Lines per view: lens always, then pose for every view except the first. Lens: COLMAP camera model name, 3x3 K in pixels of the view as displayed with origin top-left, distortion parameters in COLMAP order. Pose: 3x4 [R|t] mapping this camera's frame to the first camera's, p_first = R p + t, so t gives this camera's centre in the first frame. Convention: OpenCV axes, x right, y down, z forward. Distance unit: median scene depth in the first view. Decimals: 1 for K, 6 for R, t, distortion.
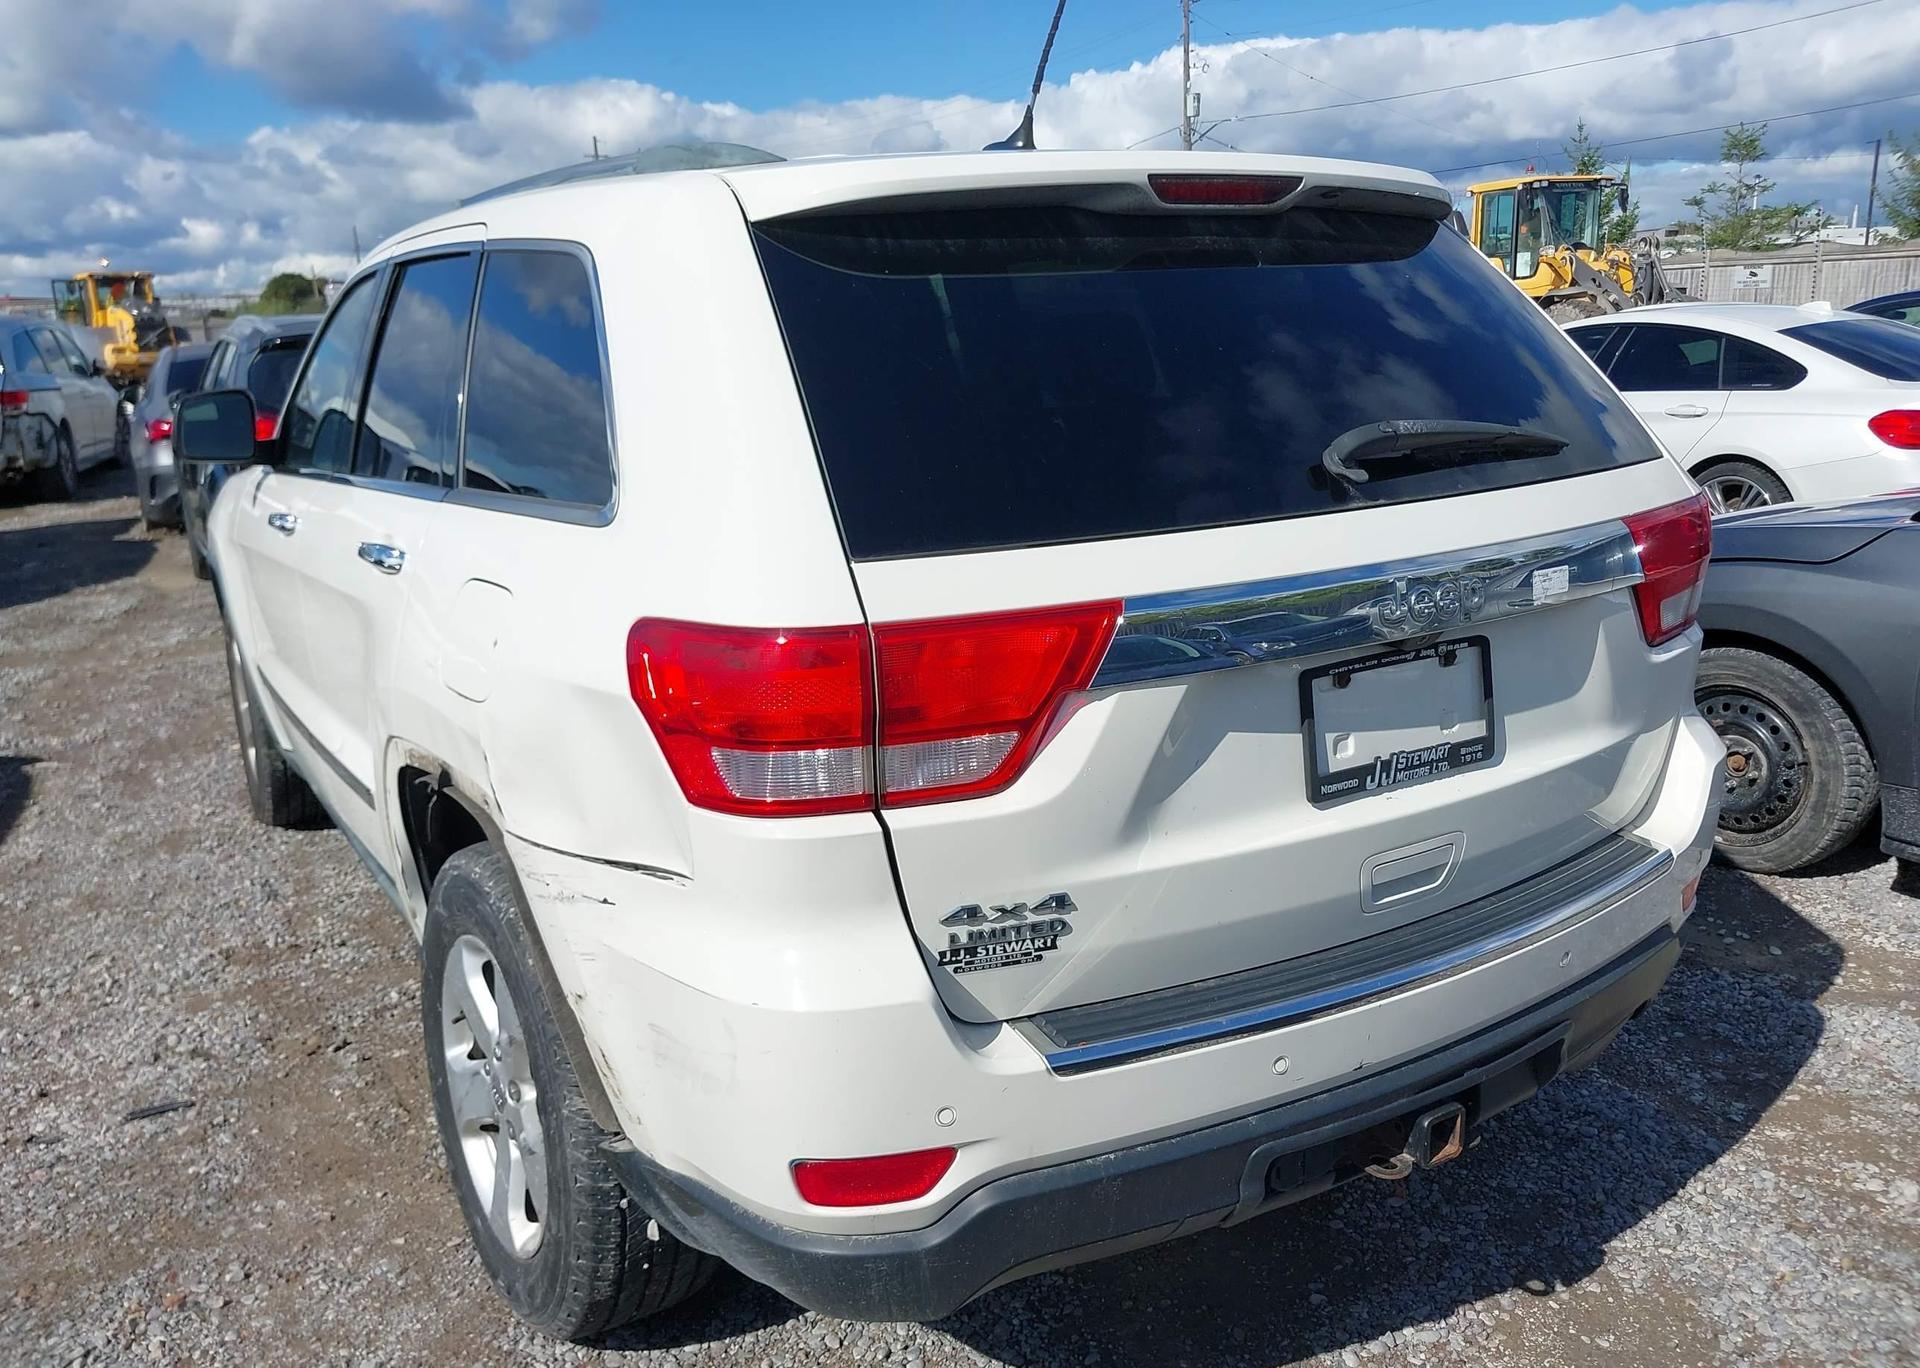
lens RADIAL K [[1577.0, 0, 967.6], [0, 1577.0, 693.0], [0, 0, 1]] dist [0.020745, -0.011038]
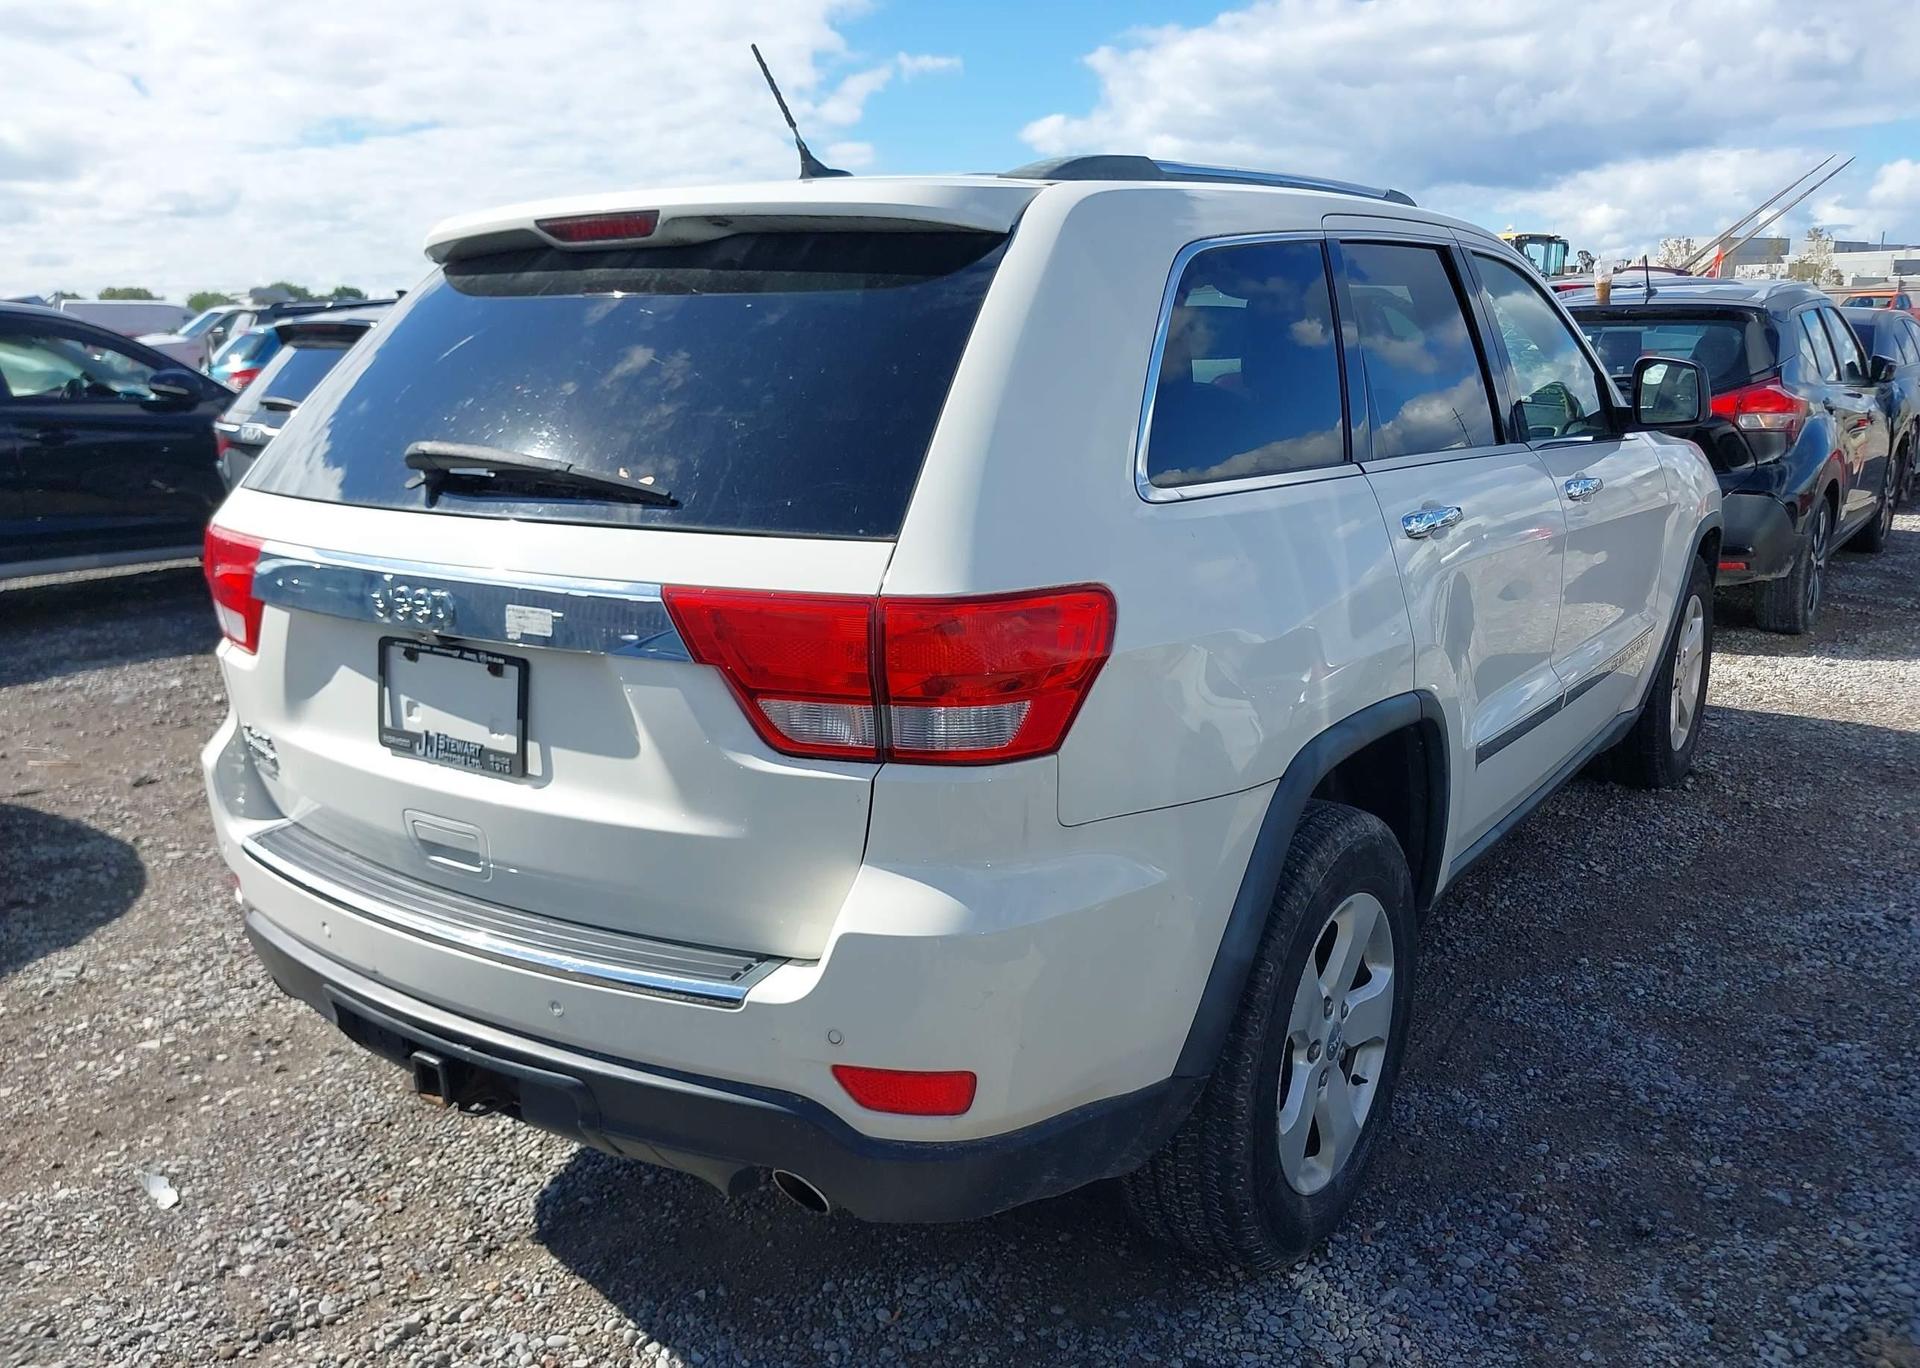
lens RADIAL K [[1577.0, 0, 944.1], [0, 1577.0, 677.2], [0, 0, 1]] dist [0.020745, -0.011038]
pose [[0.400057, 0.232129, -0.886606, 1.448599], [-0.215375, 0.964113, 0.155240, -0.261143], [0.890824, 0.128848, 0.435695, 0.844859]]
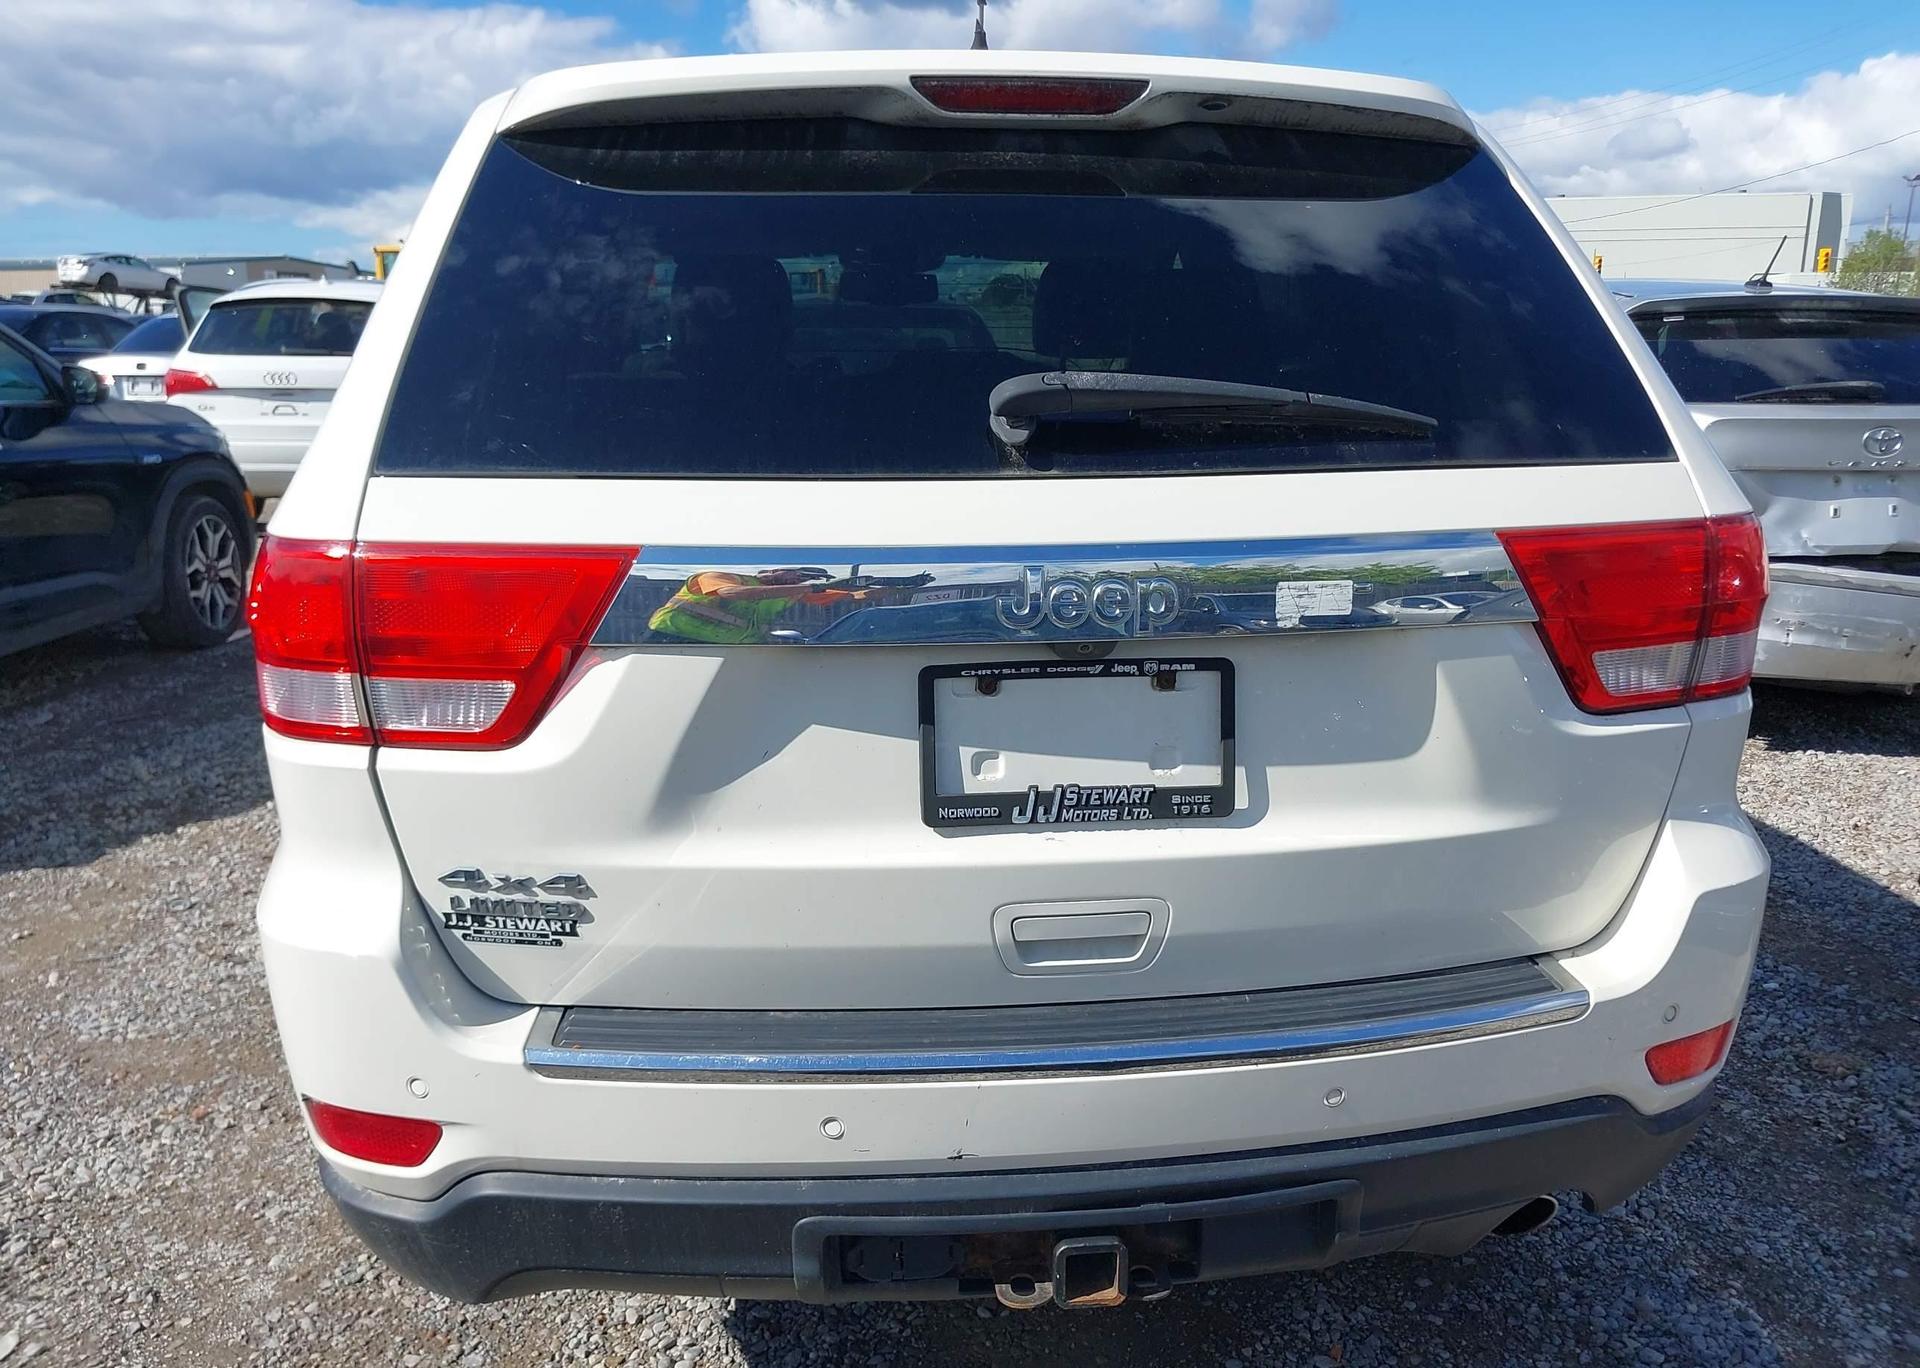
lens RADIAL K [[1577.0, 0, 957.7], [0, 1577.0, 692.8], [0, 0, 1]] dist [0.020745, -0.011038]
pose [[0.907874, 0.128524, -0.399056, 0.551324], [-0.129778, 0.991253, 0.024000, -0.021824], [0.398650, 0.029999, 0.916612, 0.247862]]
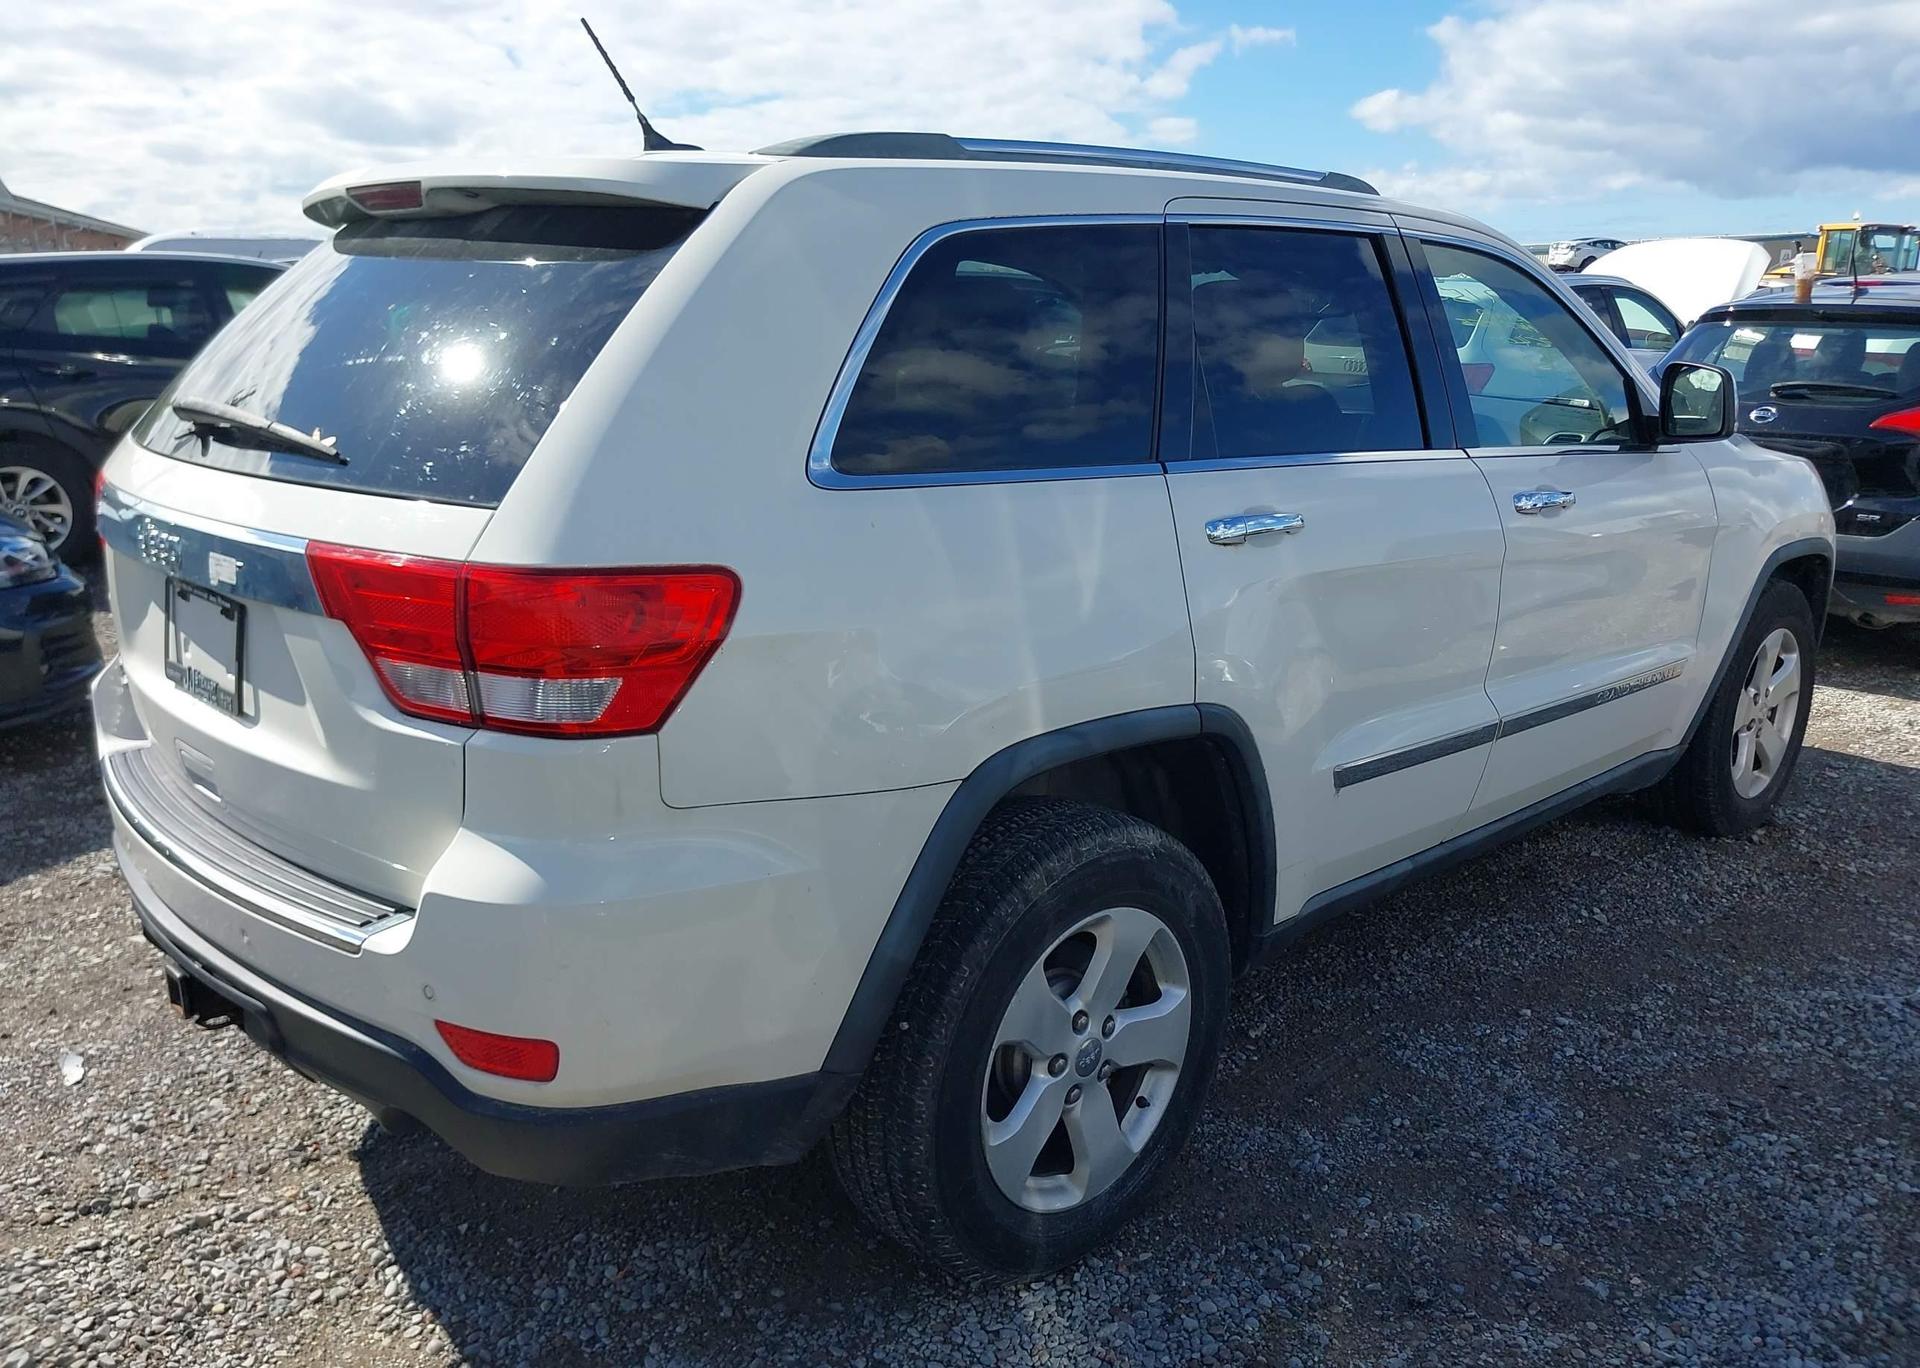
lens RADIAL K [[1577.0, 0, 937.3], [0, 1577.0, 679.0], [0, 0, 1]] dist [0.020745, -0.011038]
pose [[0.208343, 0.269146, -0.940294, 1.568451], [-0.251340, 0.943838, 0.214471, -0.366319], [0.945210, 0.191650, 0.264289, 1.250051]]
